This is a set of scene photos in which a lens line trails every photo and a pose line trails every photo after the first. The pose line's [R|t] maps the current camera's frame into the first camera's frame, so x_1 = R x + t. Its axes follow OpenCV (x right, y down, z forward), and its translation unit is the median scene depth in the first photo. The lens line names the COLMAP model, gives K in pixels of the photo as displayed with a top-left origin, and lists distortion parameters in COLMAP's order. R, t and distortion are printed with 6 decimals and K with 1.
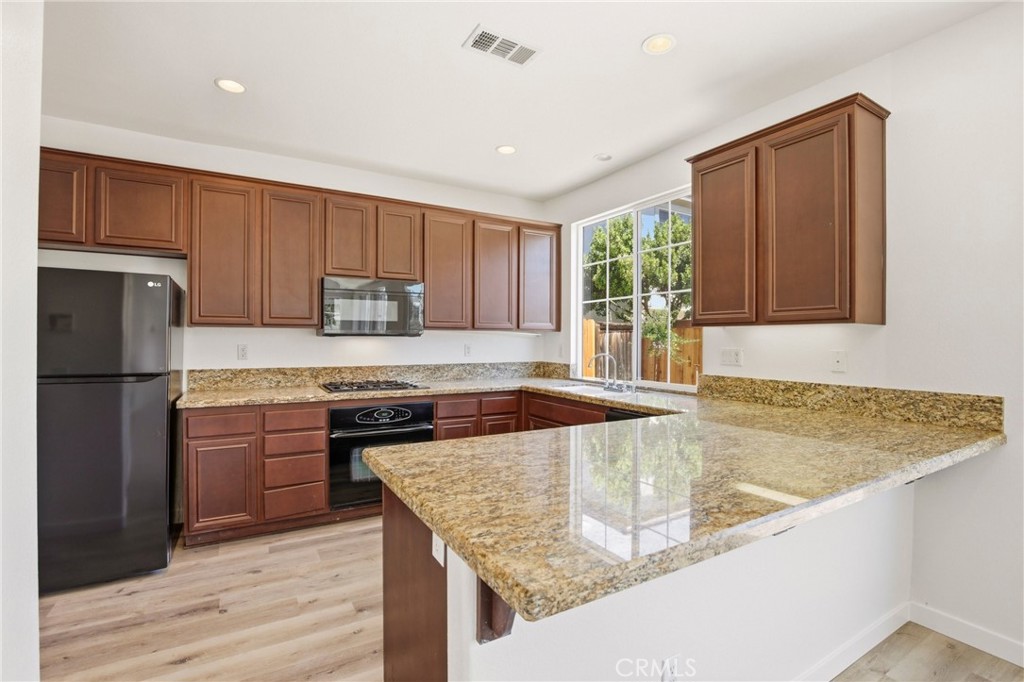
lens RADIAL K [[470.9, 0, 511.0], [0, 470.9, 338.2], [0, 0, 1]] dist [-0.040128, 0.009075]
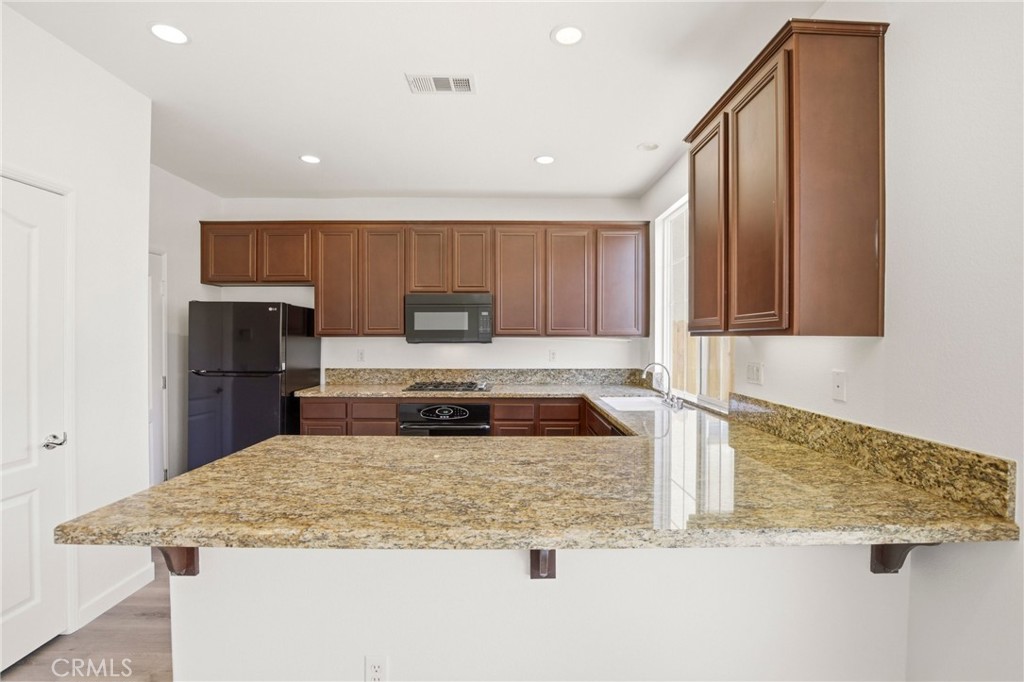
lens RADIAL K [[470.9, 0, 511.0], [0, 470.9, 338.2], [0, 0, 1]] dist [-0.040128, 0.009075]
pose [[0.866509, -0.002372, -0.499156, 0.552409], [0.003786, 0.999991, 0.001819, -0.024190], [0.499147, -0.003466, 0.866510, 0.108185]]
